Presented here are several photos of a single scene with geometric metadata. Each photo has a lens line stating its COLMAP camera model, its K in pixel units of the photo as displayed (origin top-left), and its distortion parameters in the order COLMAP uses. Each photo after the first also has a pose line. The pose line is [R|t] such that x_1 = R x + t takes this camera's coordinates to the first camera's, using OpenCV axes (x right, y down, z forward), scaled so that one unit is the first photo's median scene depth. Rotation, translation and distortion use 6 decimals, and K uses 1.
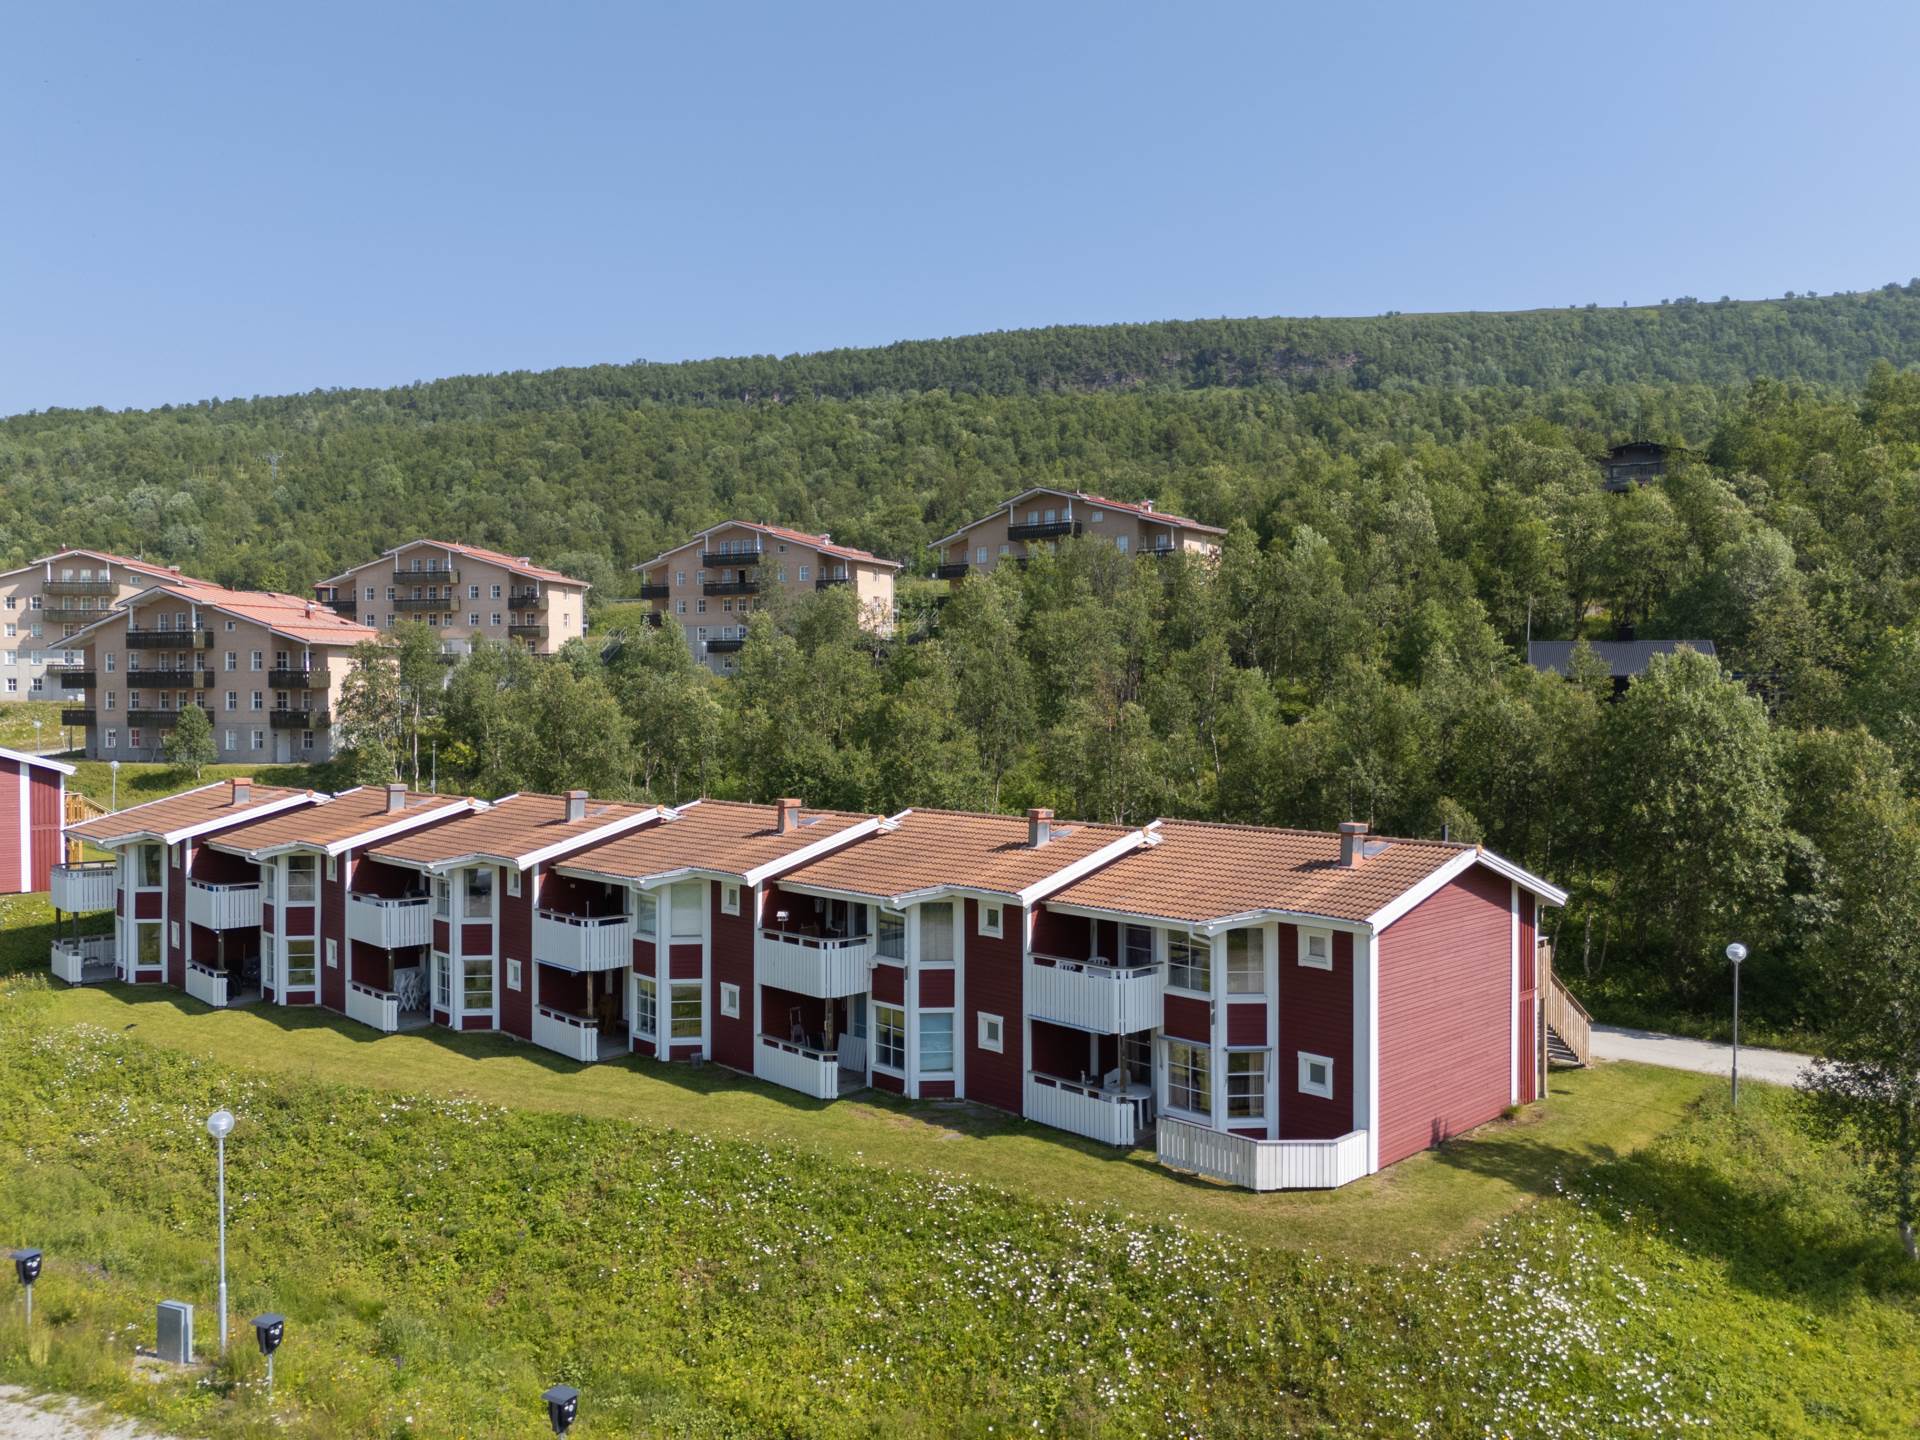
lens RADIAL K [[1412.1, 0, 965.8], [0, 1412.1, 724.7], [0, 0, 1]] dist [0.072426, -0.068122]
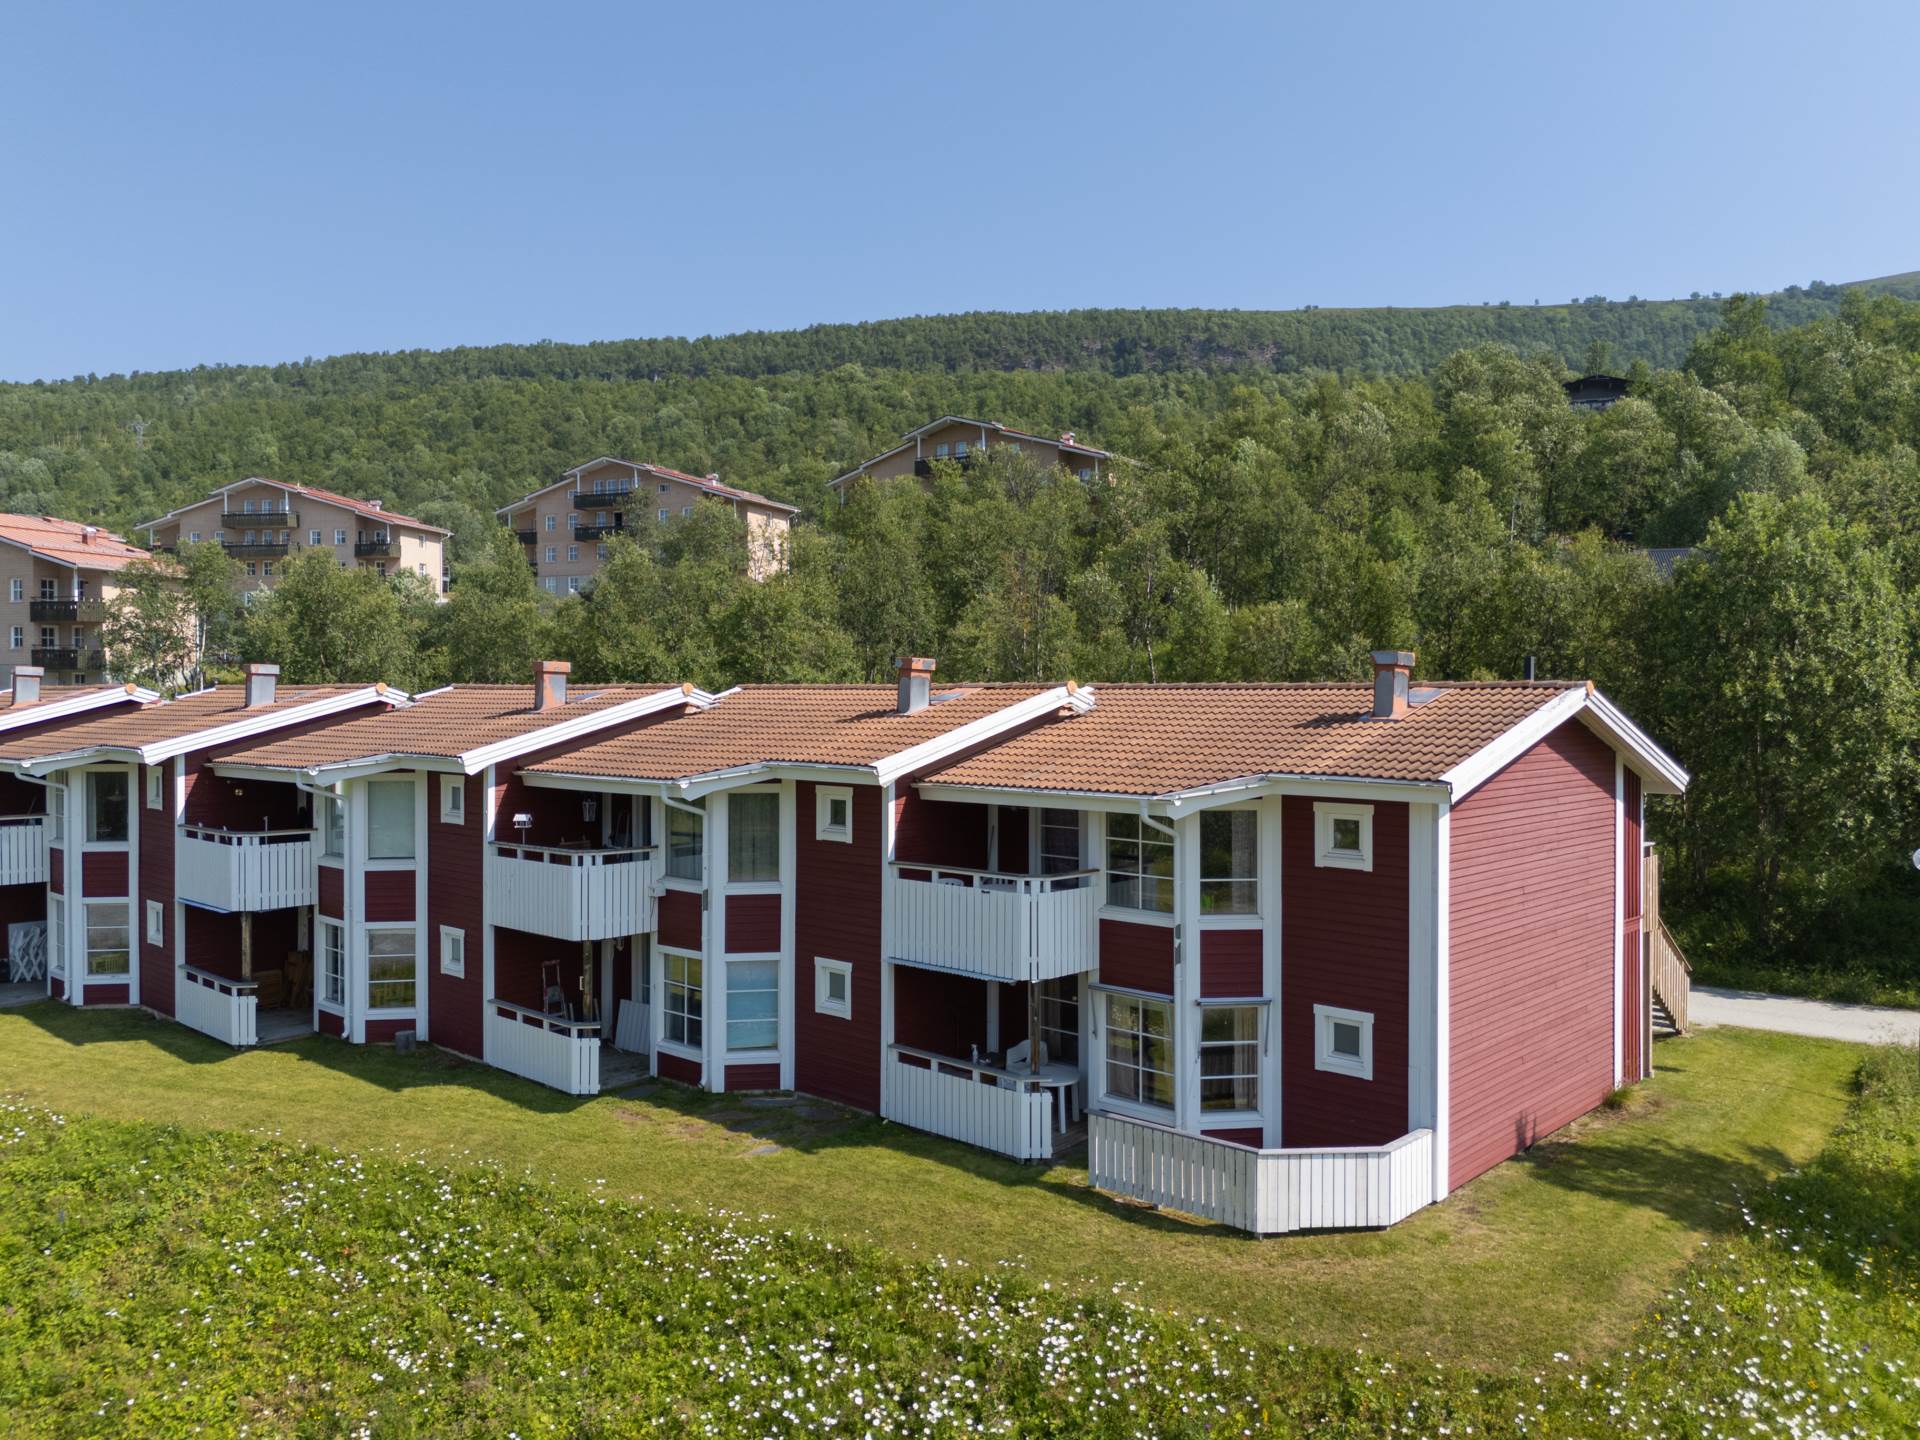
lens RADIAL K [[1412.1, 0, 965.8], [0, 1412.1, 724.7], [0, 0, 1]] dist [0.072426, -0.068122]
pose [[0.998411, 0.000957, 0.056335, 0.040146], [-0.000953, 1.000000, -0.000092, 0.093309], [-0.056335, 0.000038, 0.998412, 0.336376]]
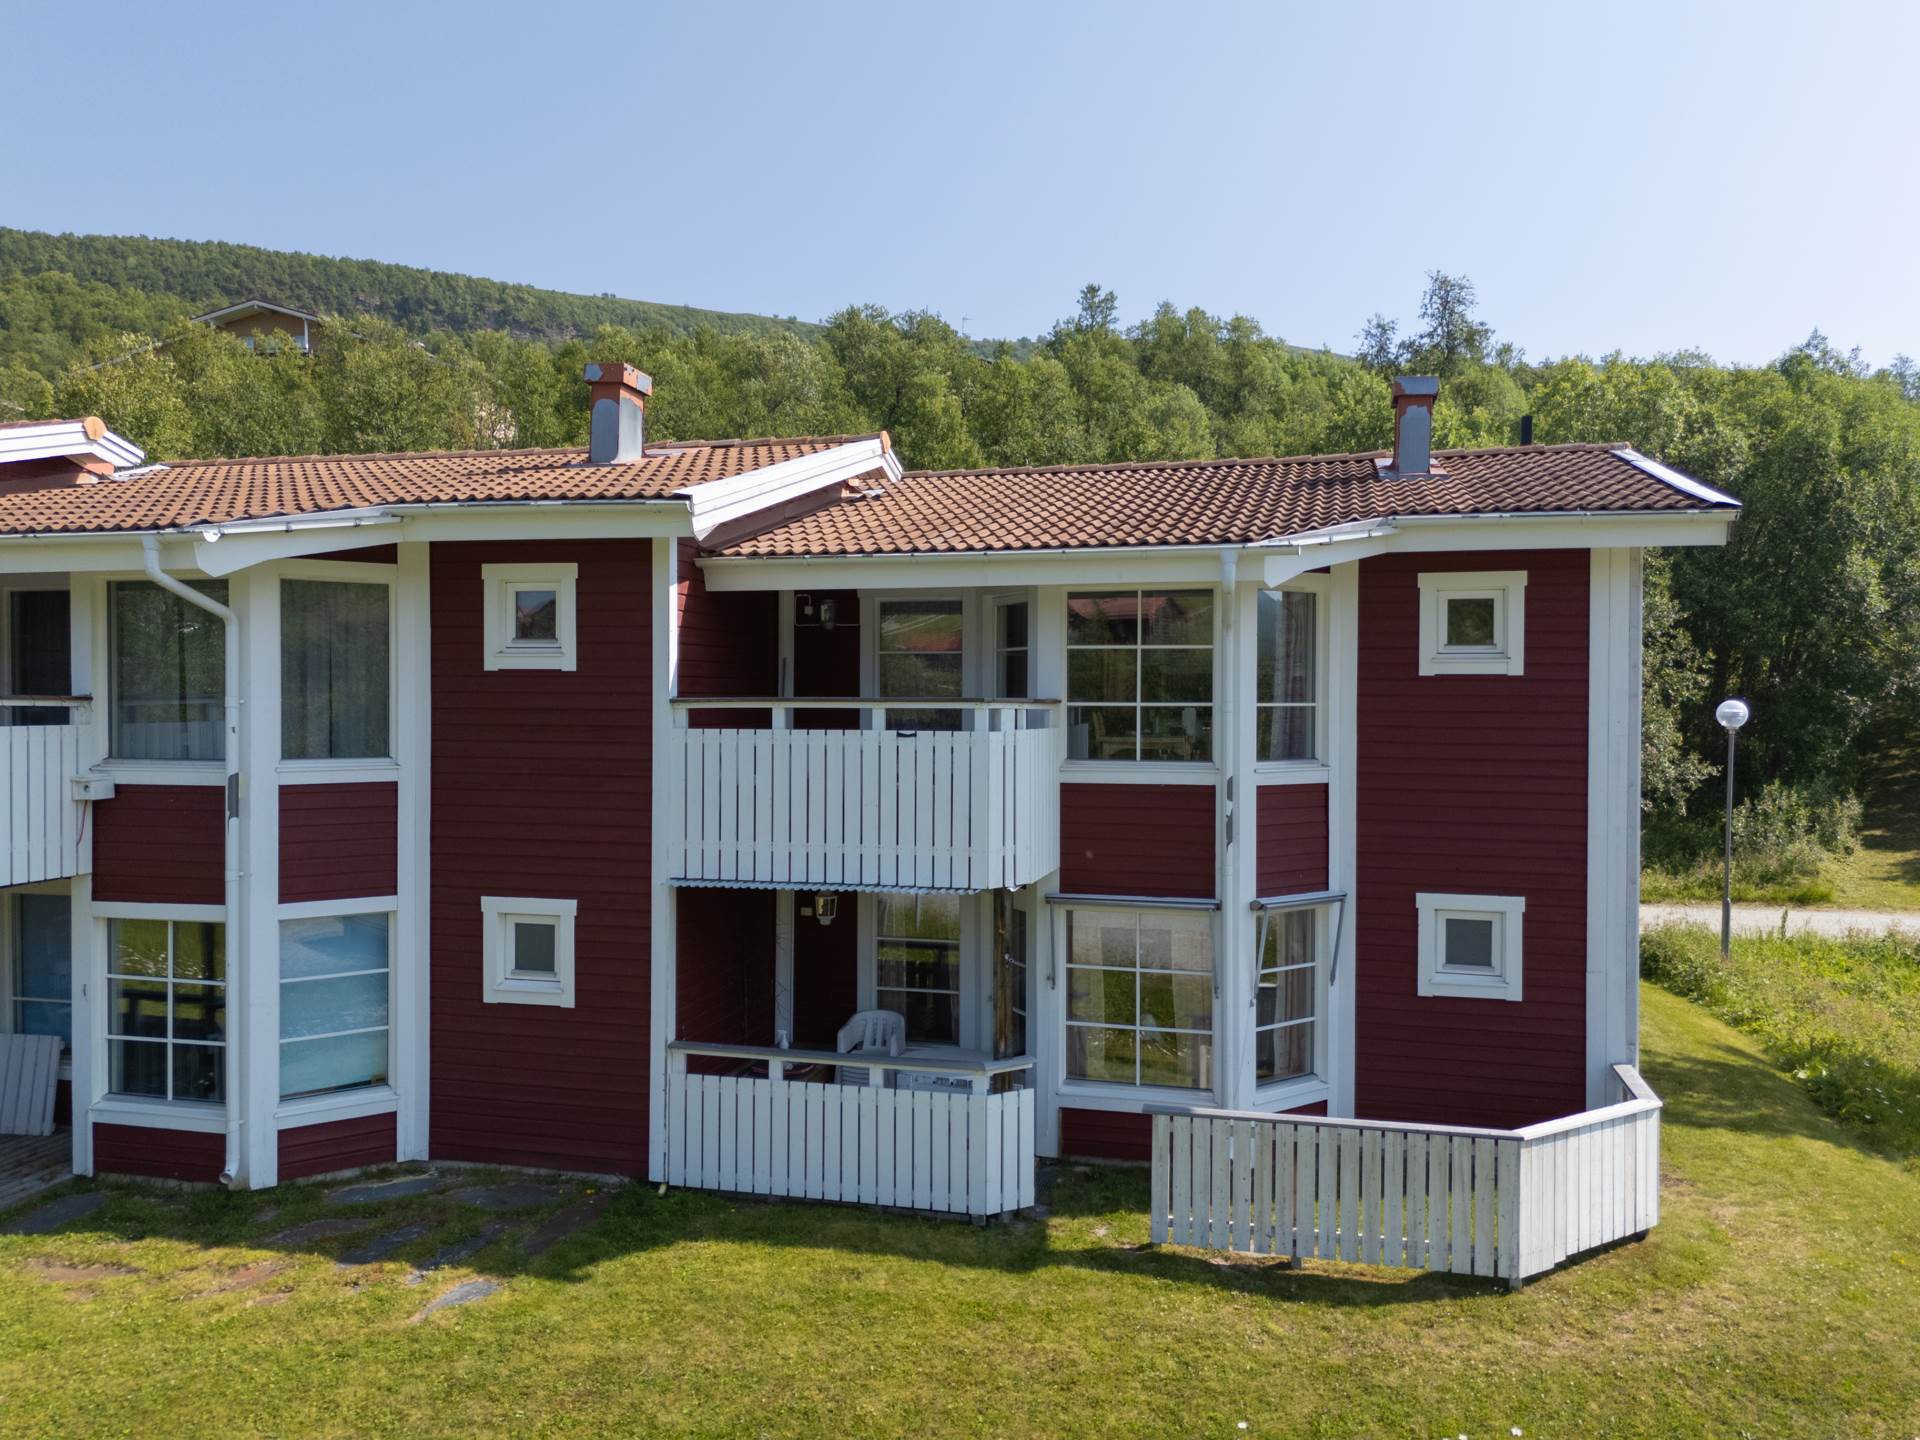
lens RADIAL K [[1412.1, 0, 965.8], [0, 1412.1, 724.7], [0, 0, 1]] dist [0.072426, -0.068122]
pose [[0.854392, -0.006074, 0.519593, -0.067106], [0.005871, 0.999981, 0.002035, 0.157389], [-0.519595, 0.001312, 0.854411, 0.631806]]
